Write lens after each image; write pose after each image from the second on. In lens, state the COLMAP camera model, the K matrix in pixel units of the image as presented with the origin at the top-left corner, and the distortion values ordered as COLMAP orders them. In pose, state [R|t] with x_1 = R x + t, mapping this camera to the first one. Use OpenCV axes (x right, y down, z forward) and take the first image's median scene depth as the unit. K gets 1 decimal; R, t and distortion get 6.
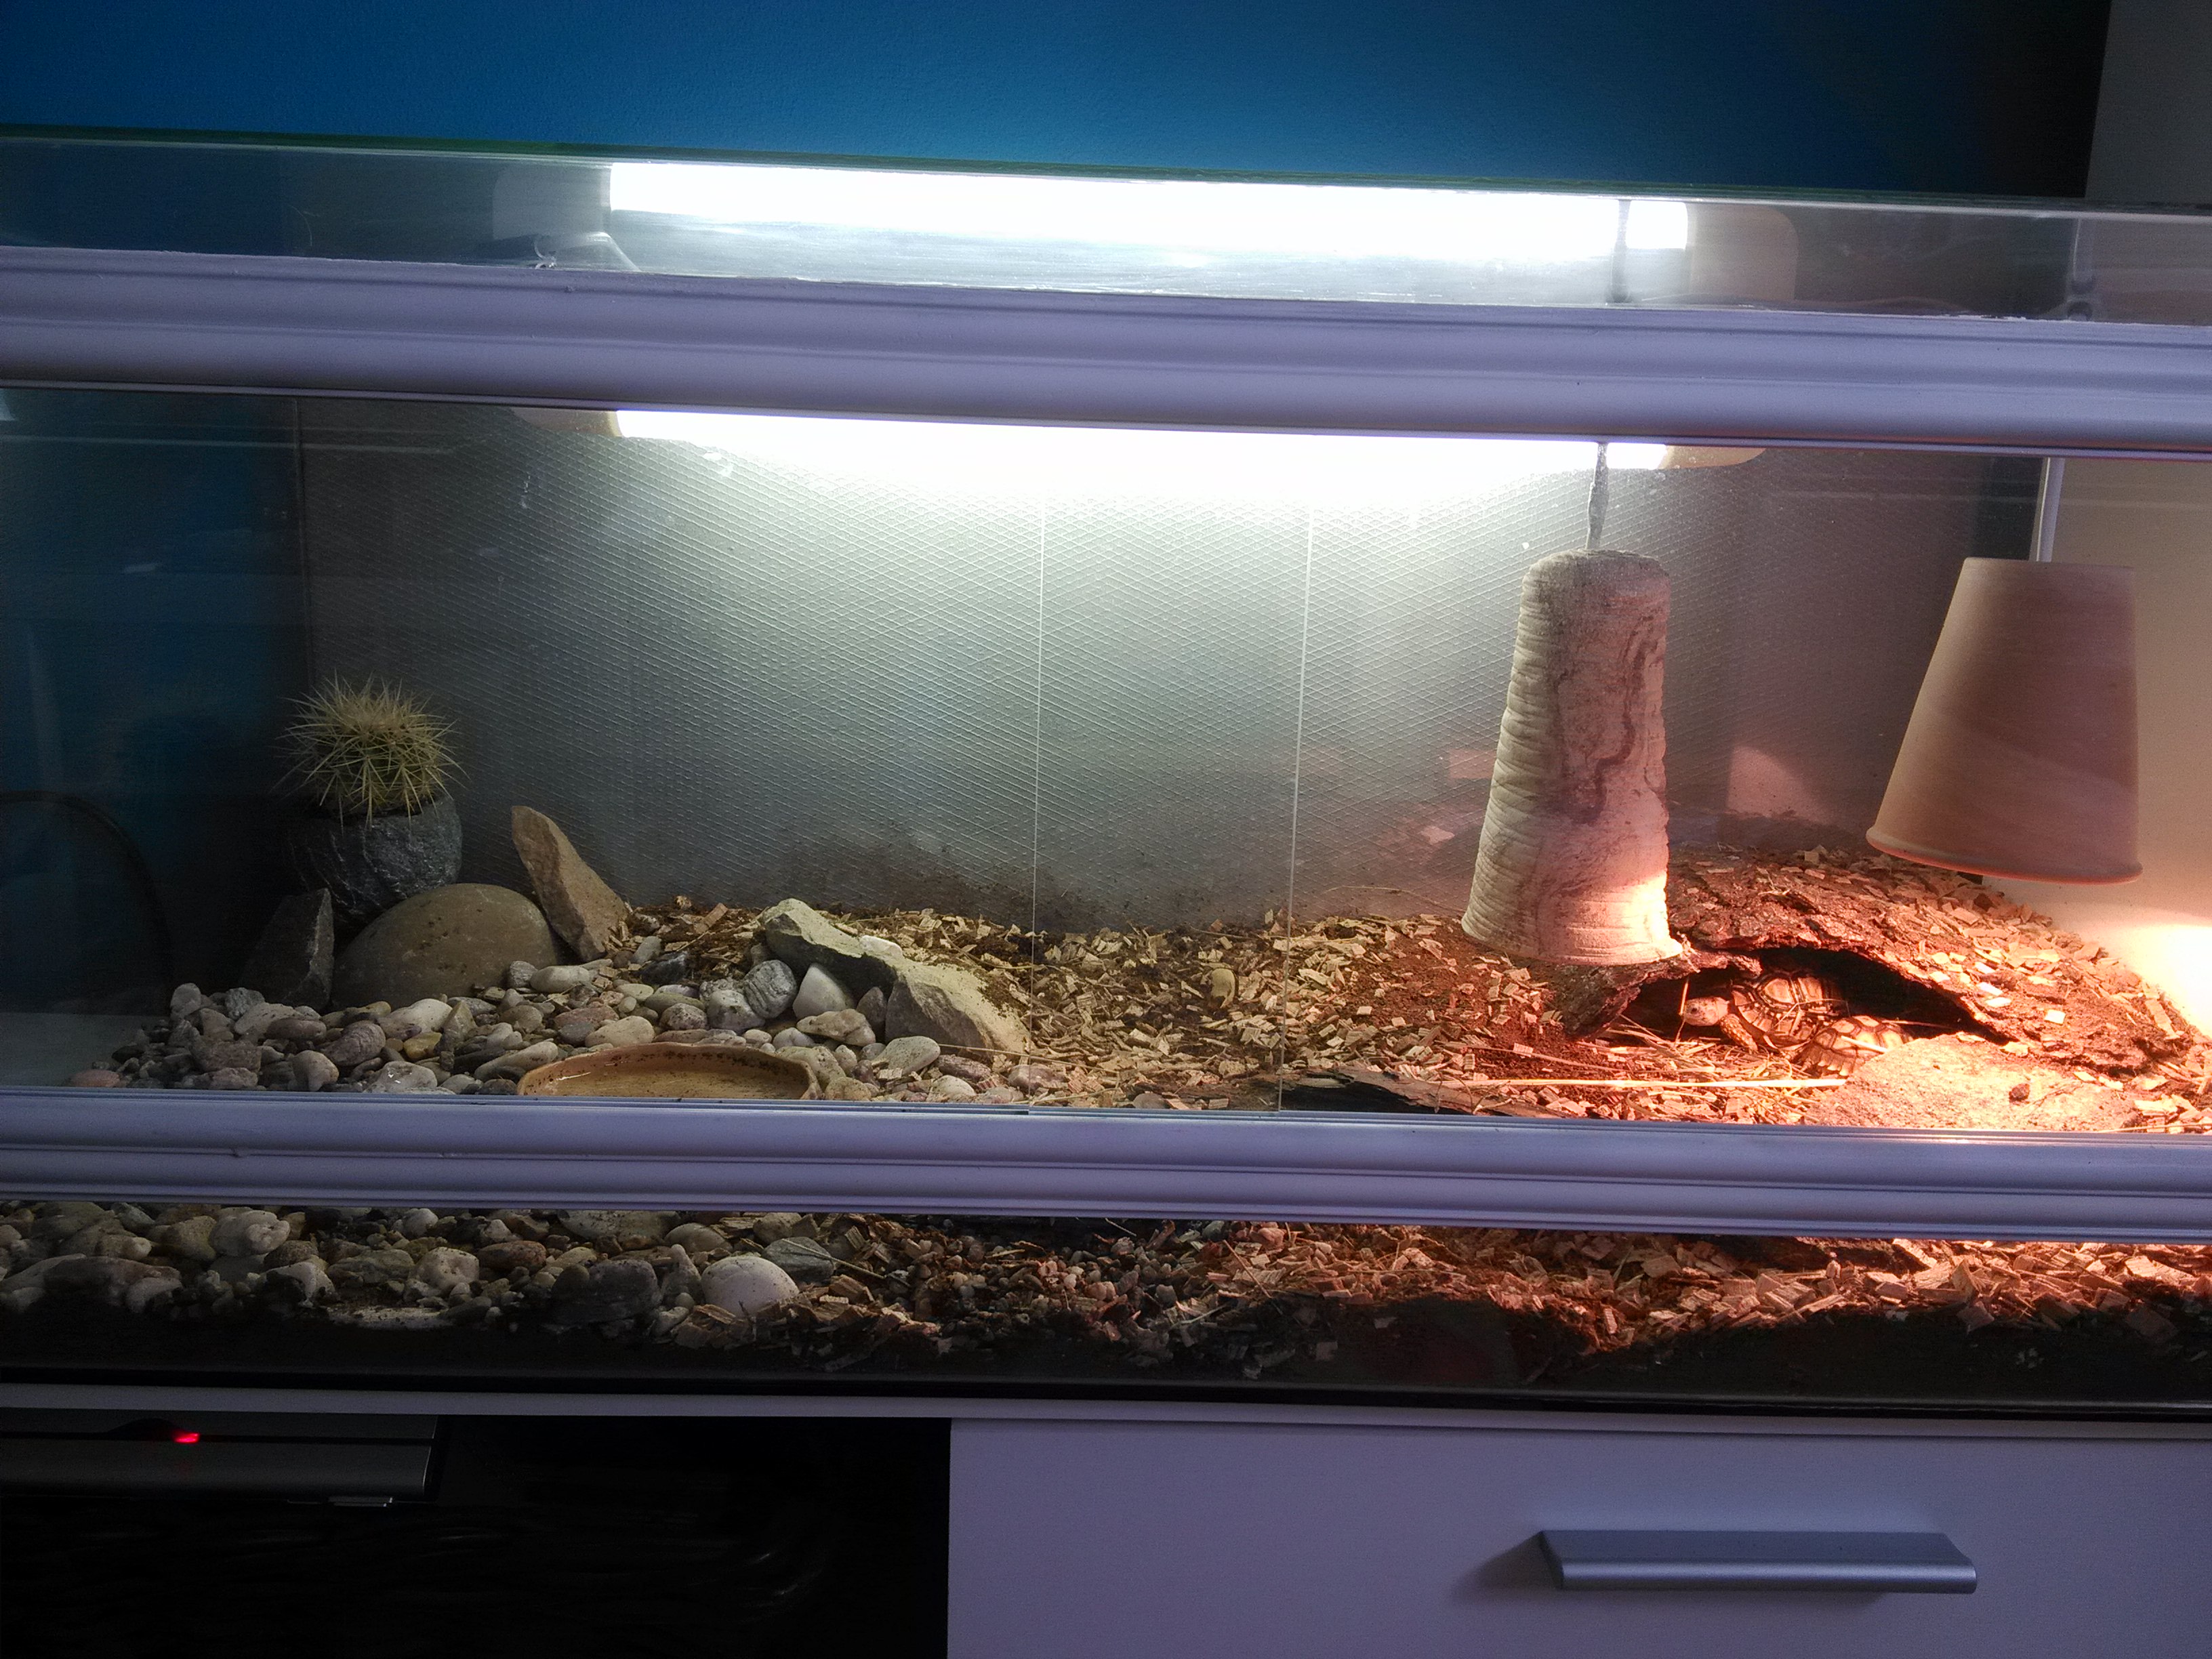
lens RADIAL K [[1700.0, 0, 1106.0], [0, 1700.0, 829.5], [0, 0, 1]] dist [0.061057, -0.097901]
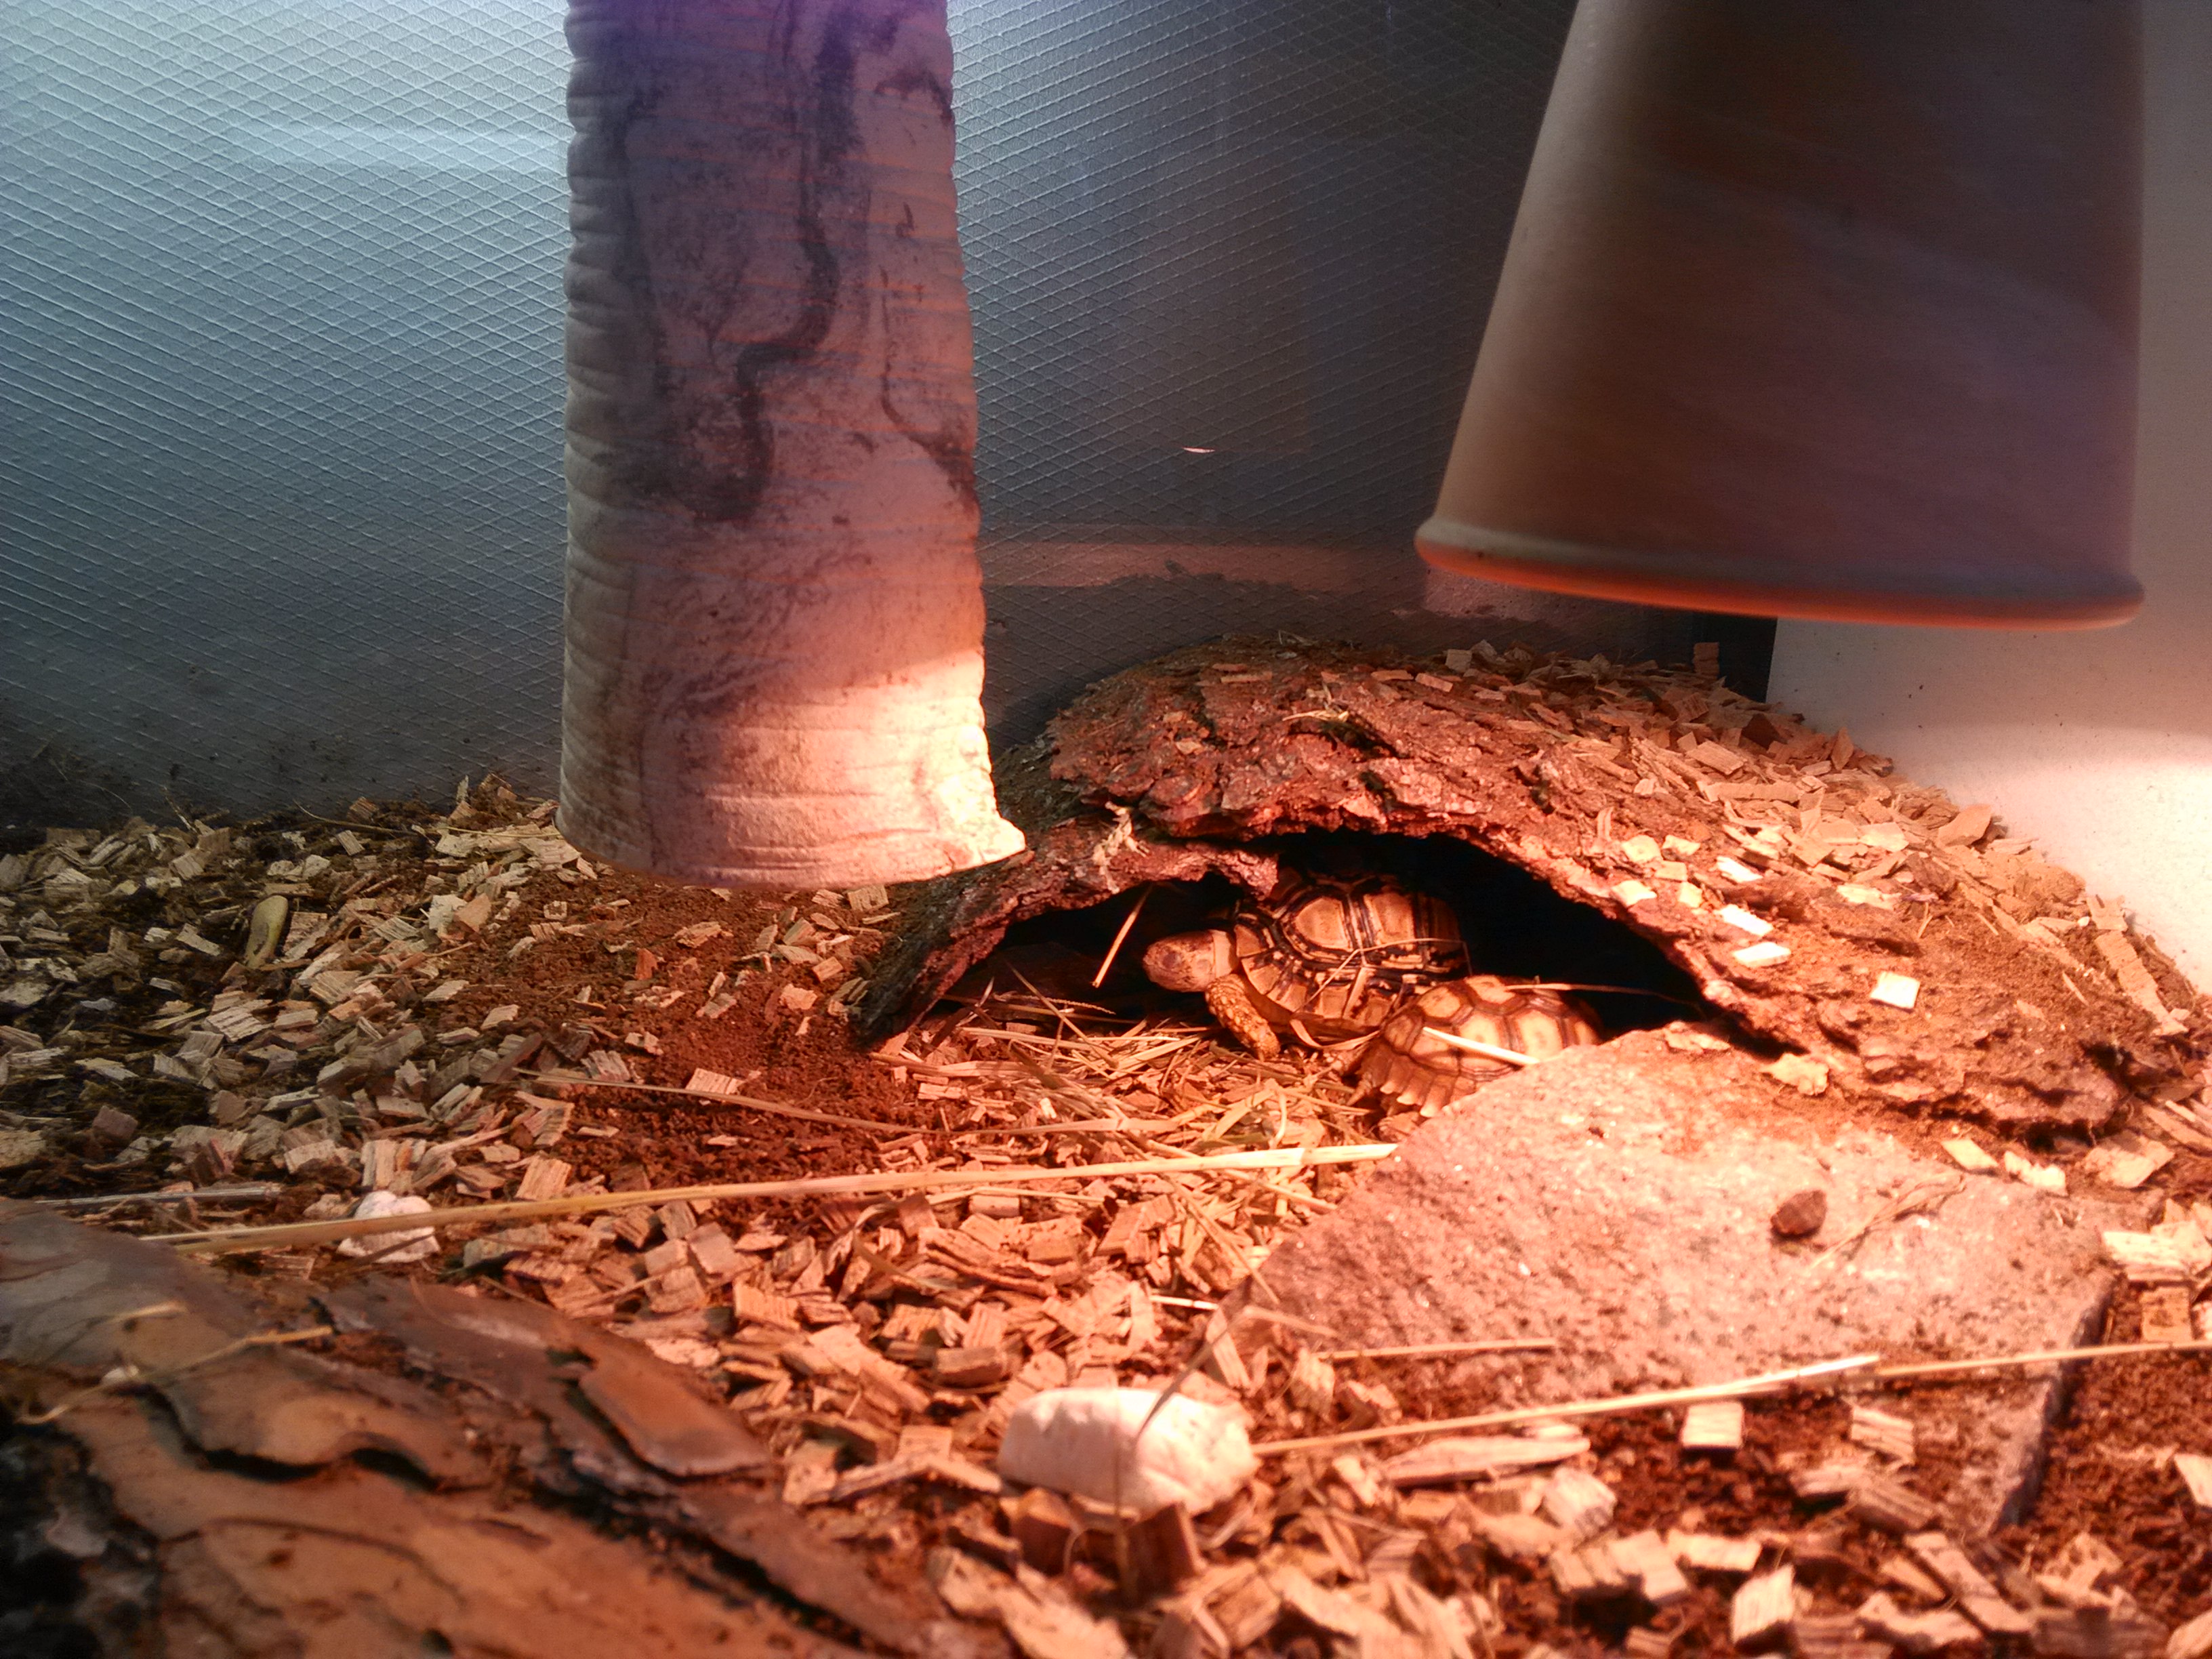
lens RADIAL K [[1739.1, 0, 1095.3], [0, 1739.1, 840.5], [0, 0, 1]] dist [0.128241, -0.200524]
pose [[0.996709, -0.021242, 0.078232, 0.314846], [0.015547, 0.997233, 0.072693, 0.038324], [-0.079559, -0.071238, 0.994281, 0.569375]]
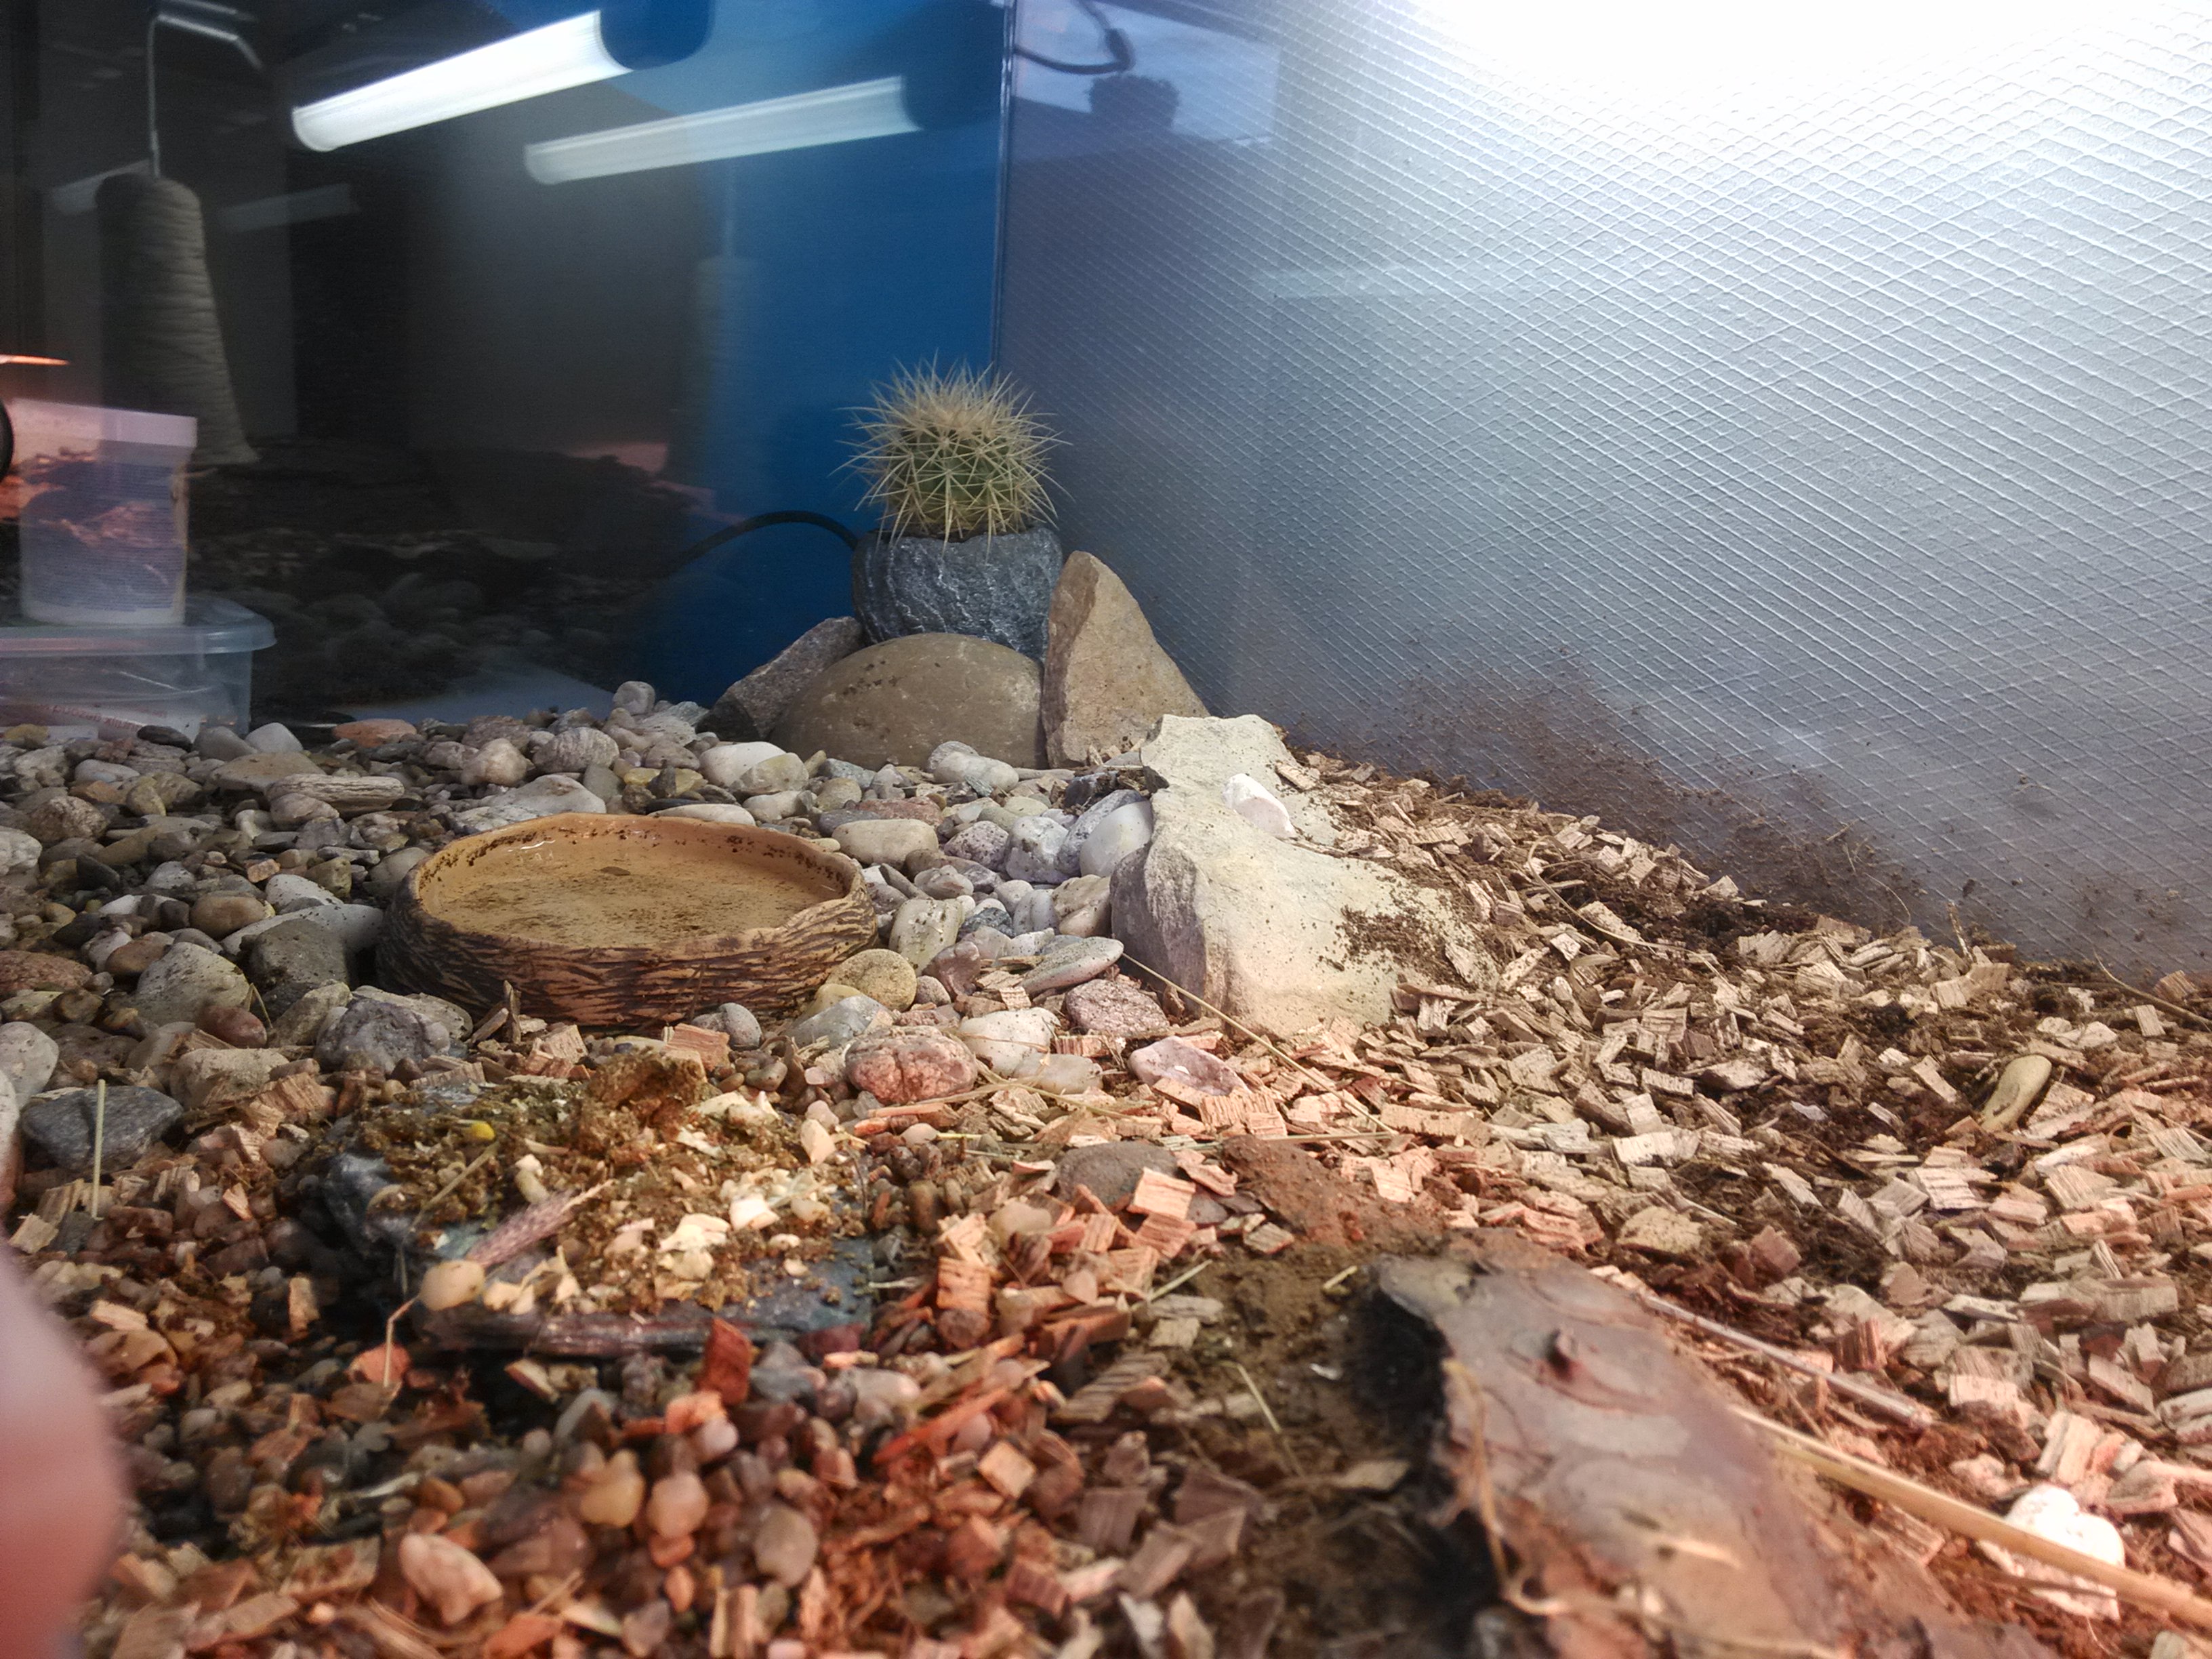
lens RADIAL K [[1700.0, 0, 1106.0], [0, 1700.0, 829.5], [0, 0, 1]] dist [0.061057, -0.097901]
pose [[0.619102, 0.190132, -0.761947, 0.274558], [-0.203548, 0.975942, 0.078143, 0.050746], [0.758473, 0.106714, 0.642908, 0.679337]]
